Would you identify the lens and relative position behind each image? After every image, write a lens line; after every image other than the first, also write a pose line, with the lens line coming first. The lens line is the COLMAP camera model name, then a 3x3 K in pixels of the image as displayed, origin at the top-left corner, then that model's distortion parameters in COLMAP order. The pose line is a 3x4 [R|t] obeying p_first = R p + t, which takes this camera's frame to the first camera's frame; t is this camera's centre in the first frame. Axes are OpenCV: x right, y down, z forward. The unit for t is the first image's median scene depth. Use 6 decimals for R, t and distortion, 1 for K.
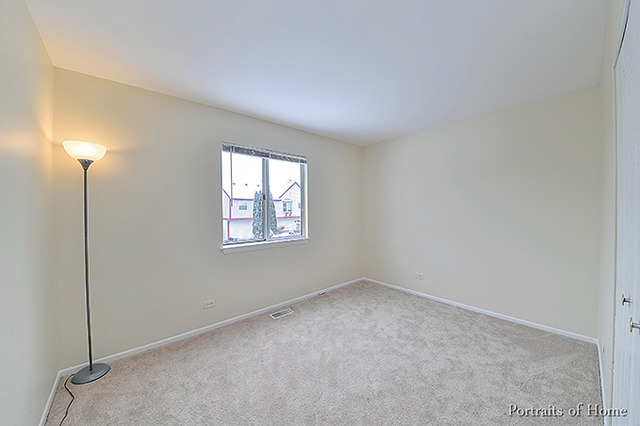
lens RADIAL K [[220.6, 0, 319.3], [0, 220.6, 213.4], [0, 0, 1]] dist [-0.000958, -0.000015]
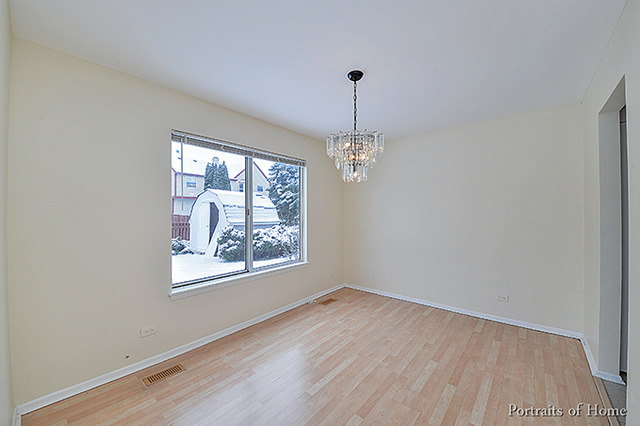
lens RADIAL K [[265.7, 0, 323.1], [0, 265.7, 213.7], [0, 0, 1]] dist [-0.014519, -0.000667]
pose [[0.978293, 0.002218, 0.207214, -0.106134], [0.000608, 0.999908, -0.013575, 0.001352], [-0.207225, 0.013406, 0.978202, -0.087898]]
